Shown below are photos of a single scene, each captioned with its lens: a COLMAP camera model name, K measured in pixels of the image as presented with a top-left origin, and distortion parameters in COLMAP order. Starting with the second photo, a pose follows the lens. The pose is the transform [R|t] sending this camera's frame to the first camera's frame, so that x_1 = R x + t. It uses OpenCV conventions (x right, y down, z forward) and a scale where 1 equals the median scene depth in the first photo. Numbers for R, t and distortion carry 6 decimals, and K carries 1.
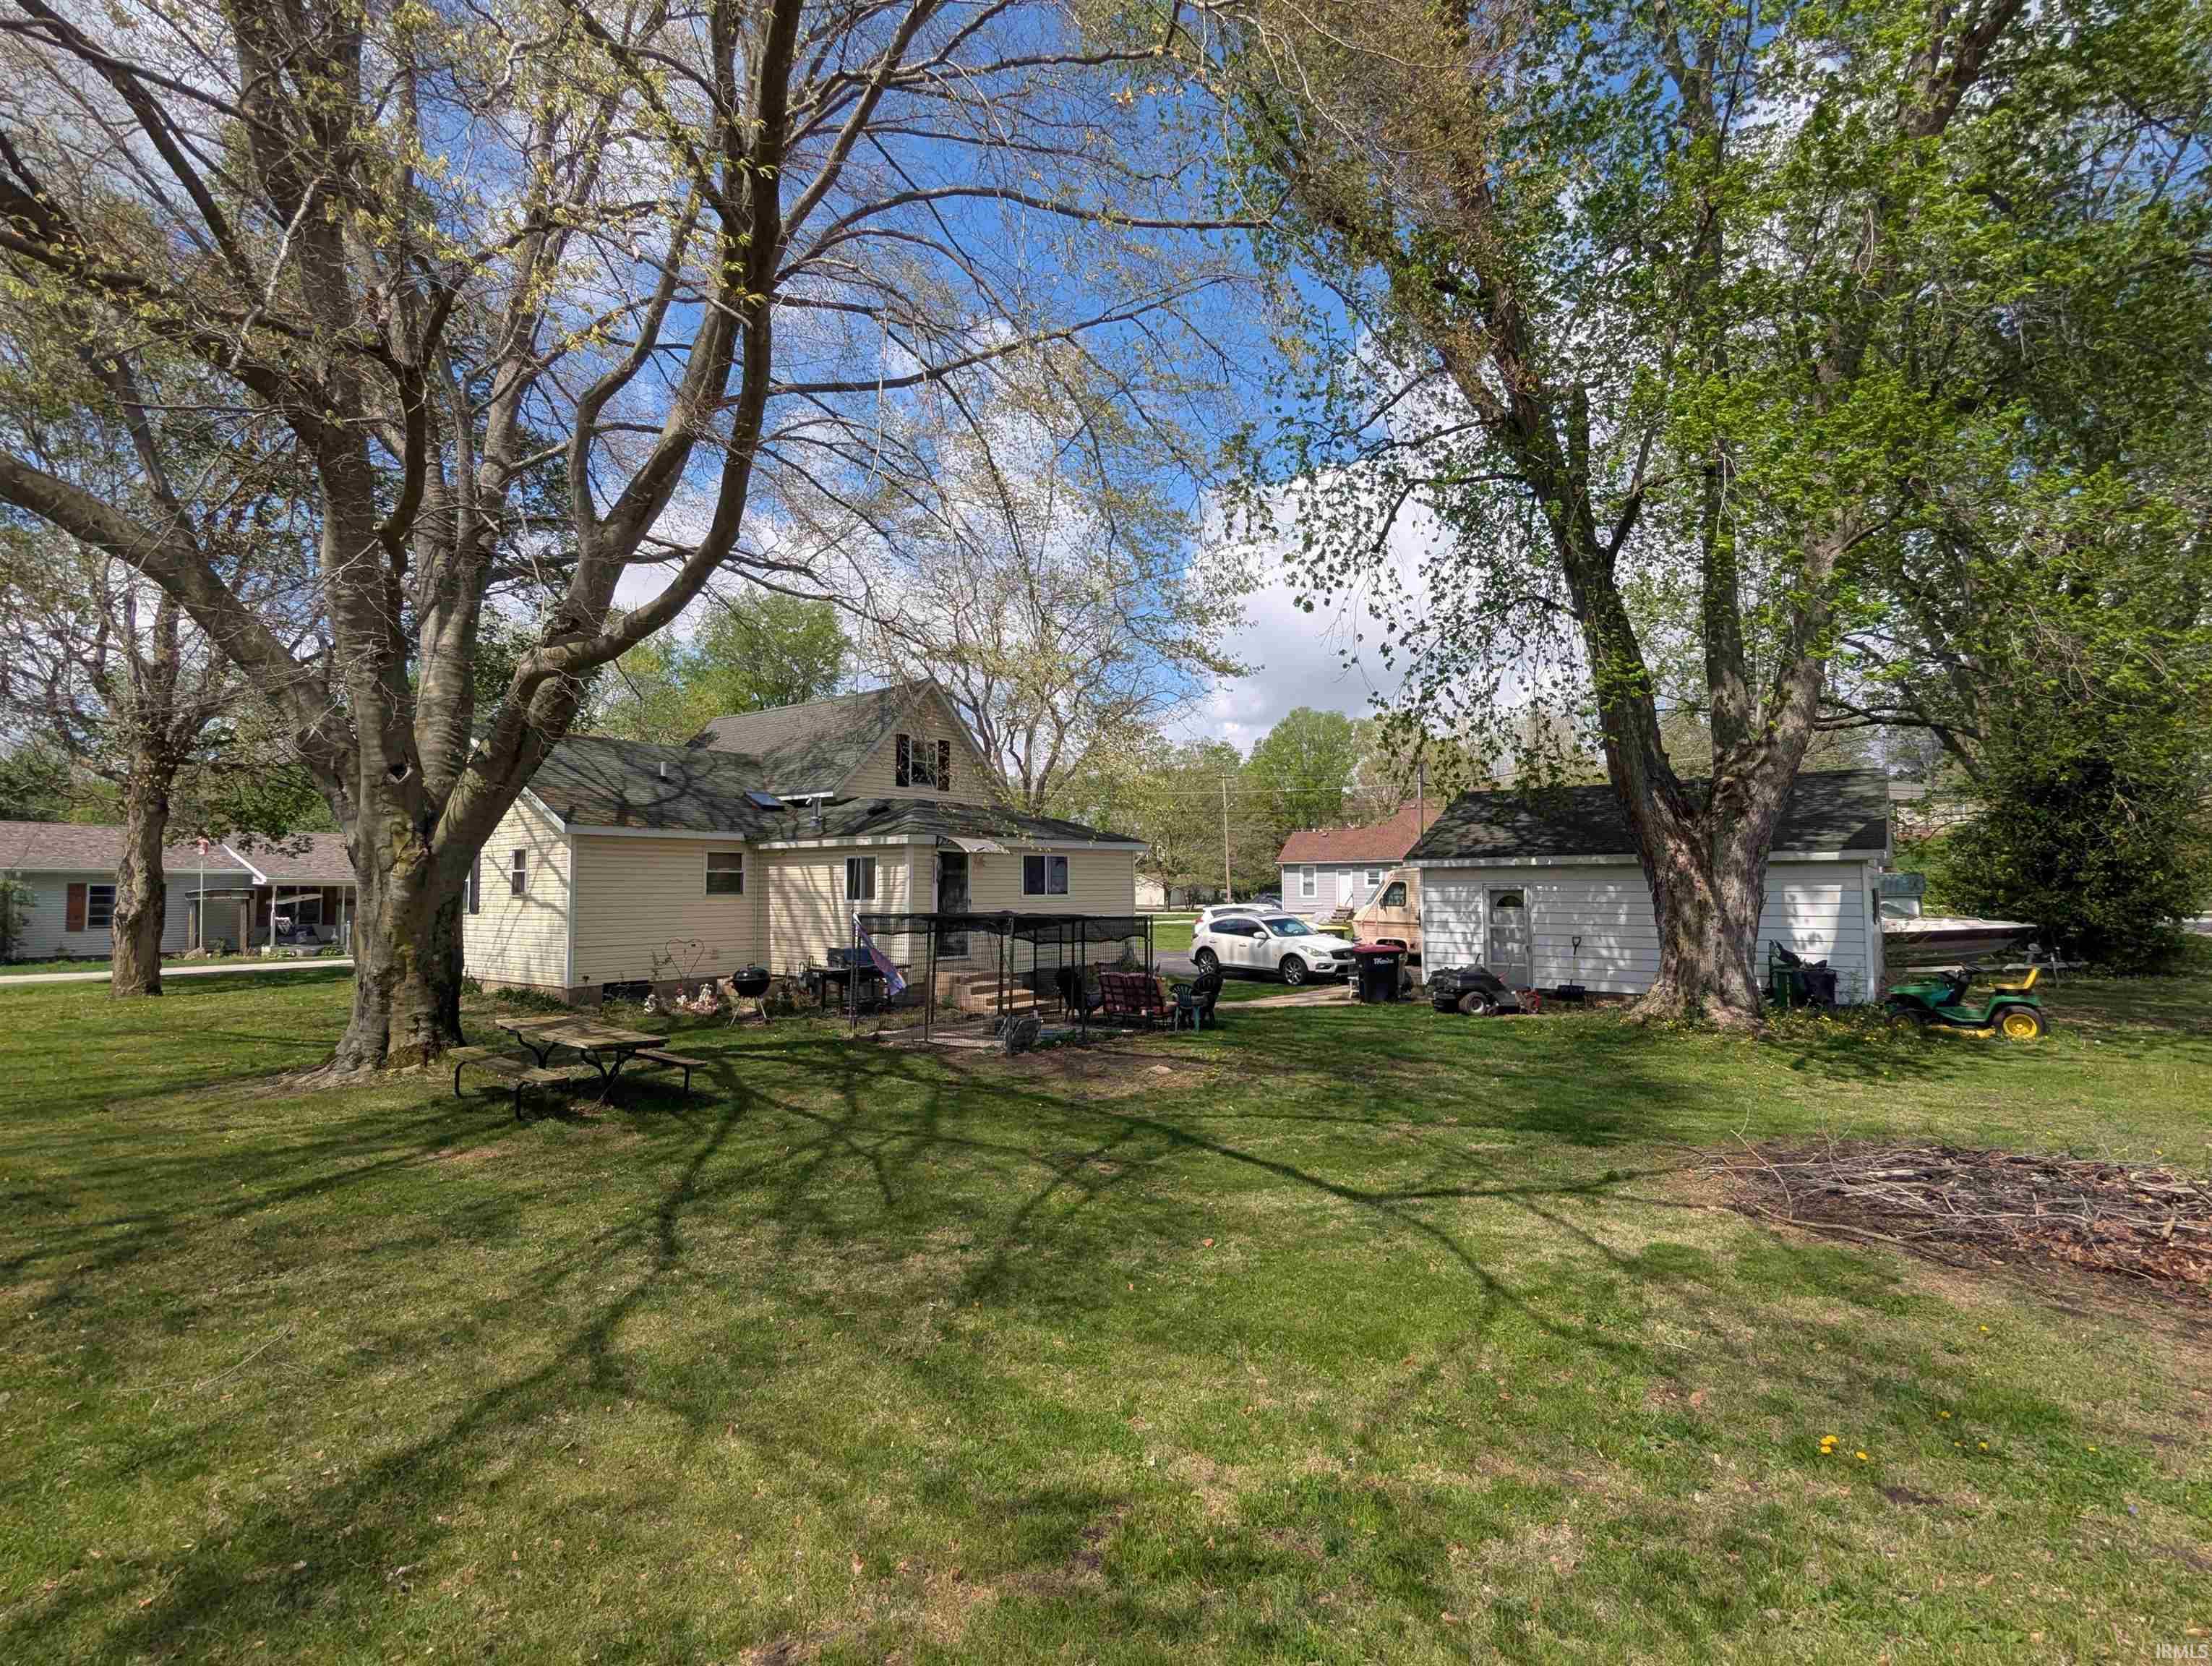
lens RADIAL K [[1058.5, 0, 1107.1], [0, 1058.5, 823.8], [0, 0, 1]] dist [-0.004617, 0.000819]
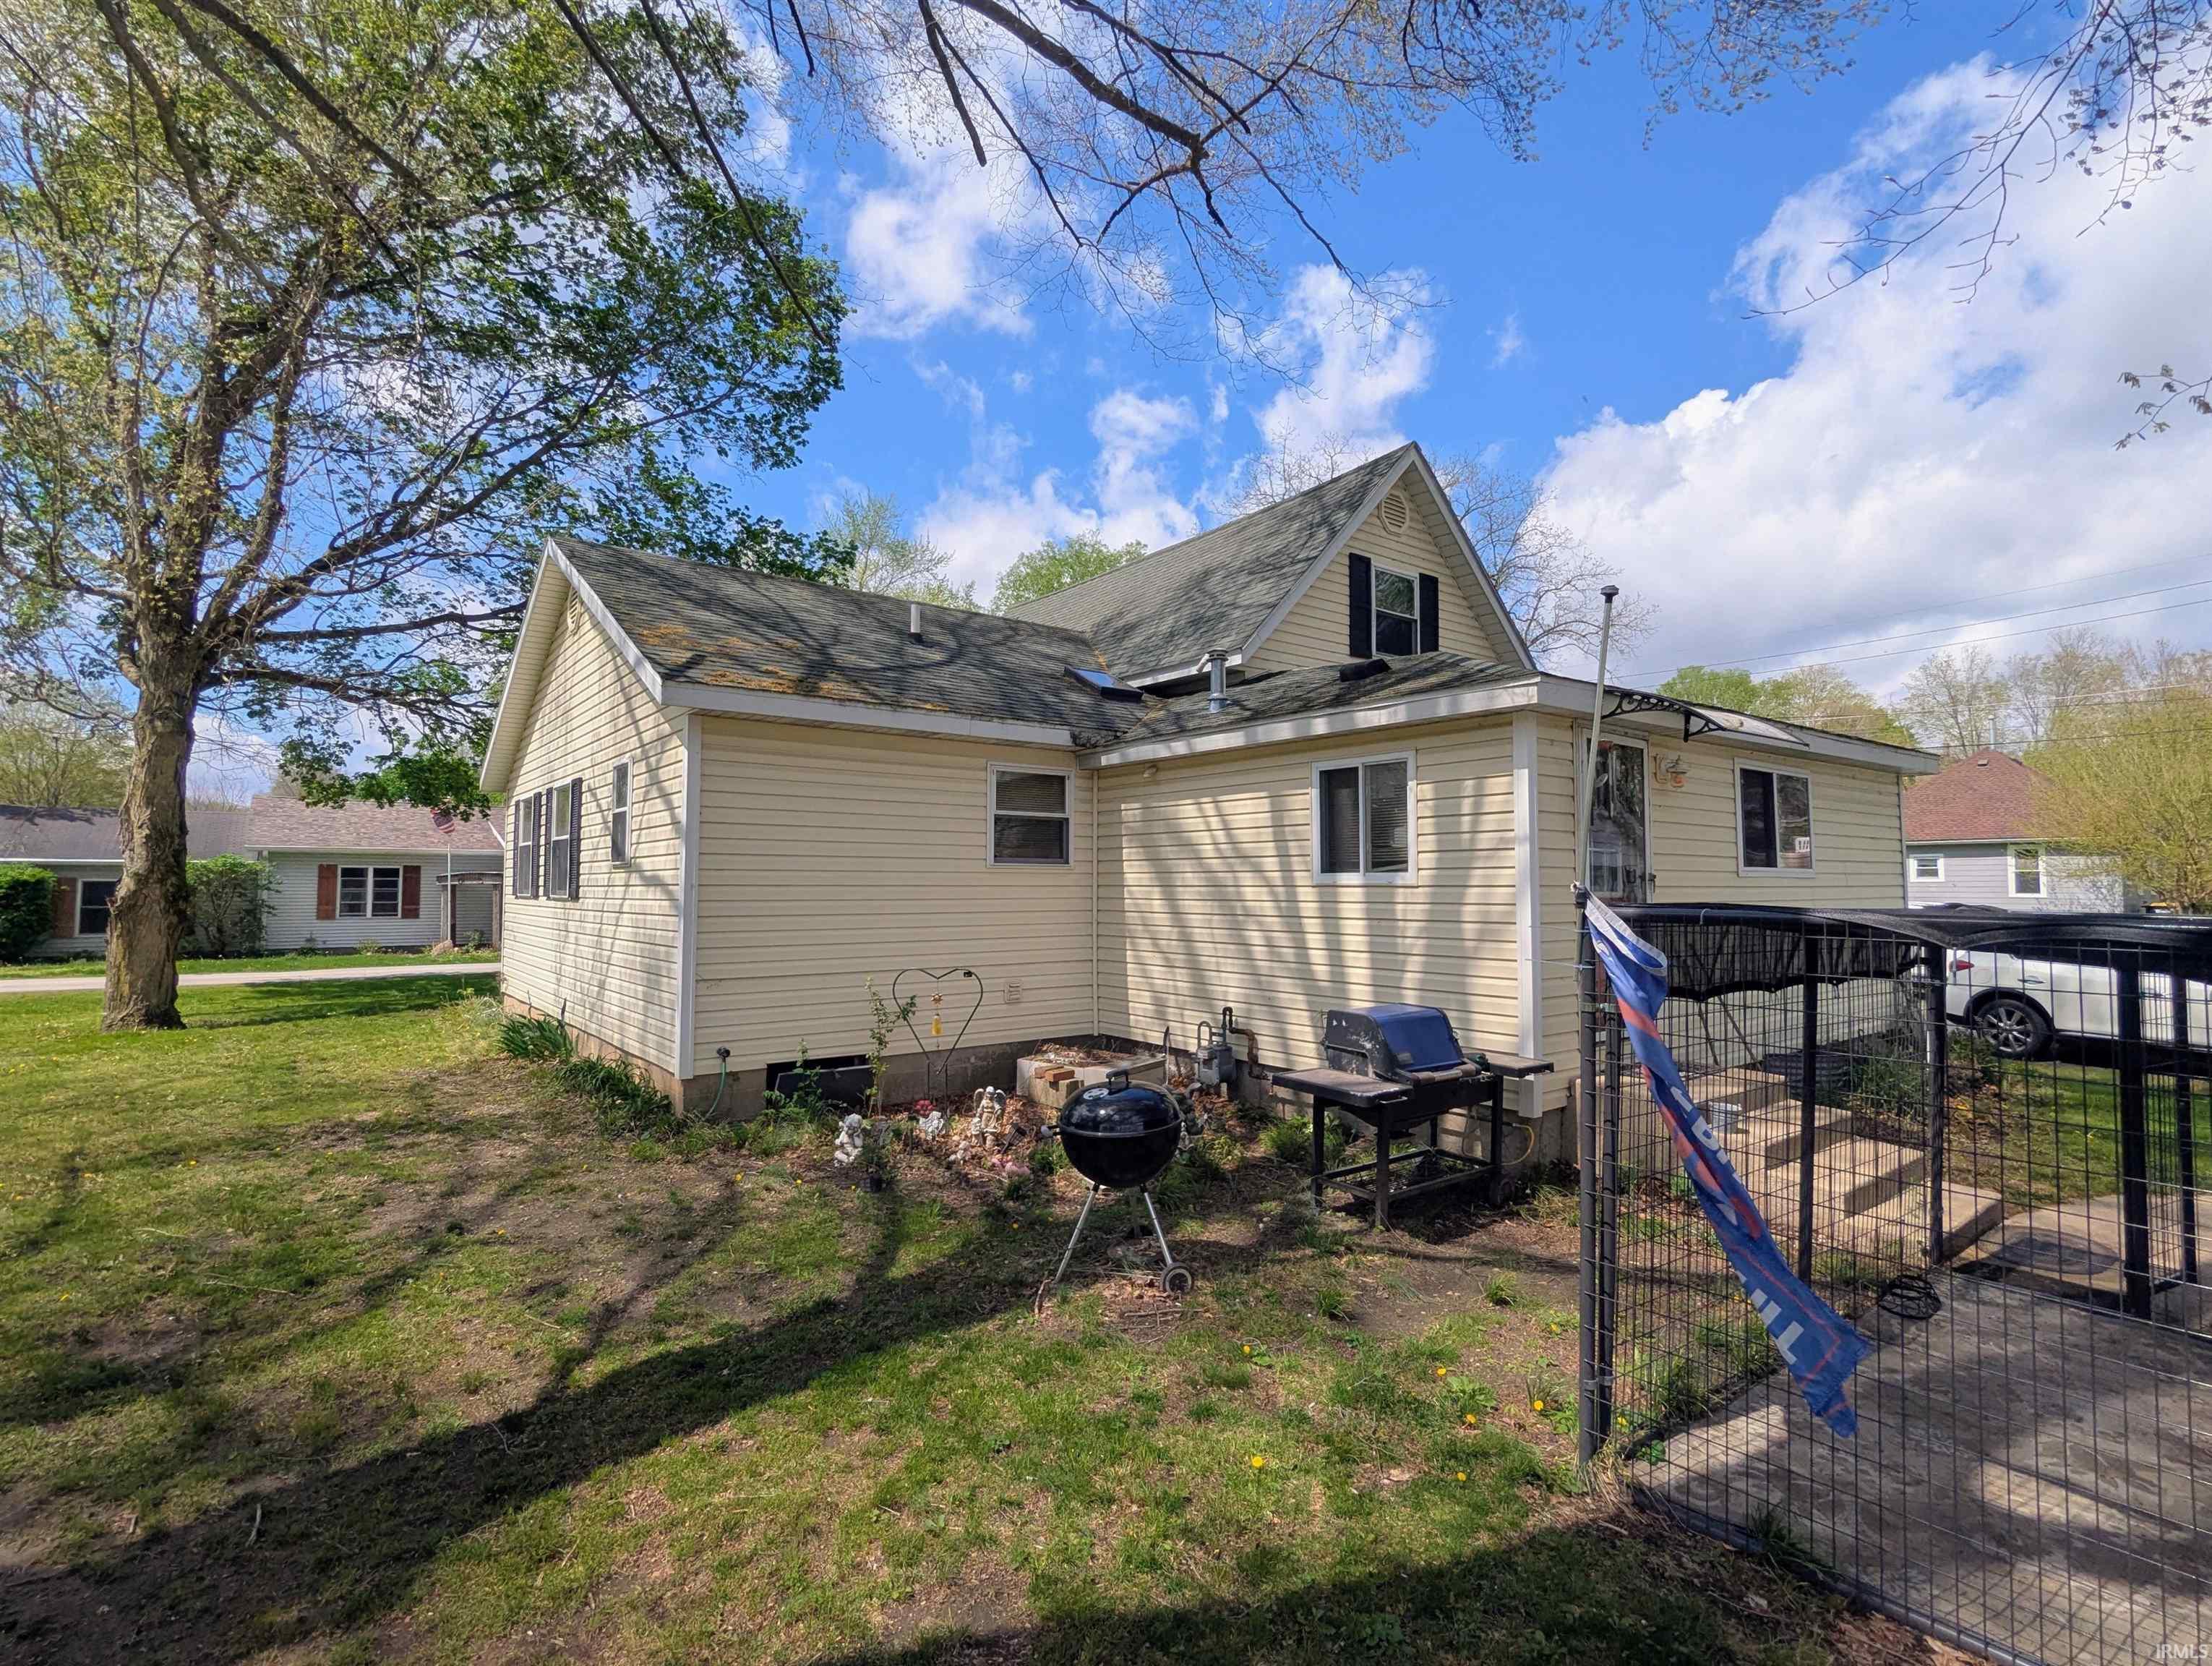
lens RADIAL K [[1058.5, 0, 1107.1], [0, 1058.5, 823.8], [0, 0, 1]] dist [-0.004617, 0.000819]
pose [[0.961512, -0.010447, -0.274566, -0.202998], [0.010848, 0.999941, -0.000056, 0.049558], [0.274550, -0.002925, 0.961568, 0.564920]]
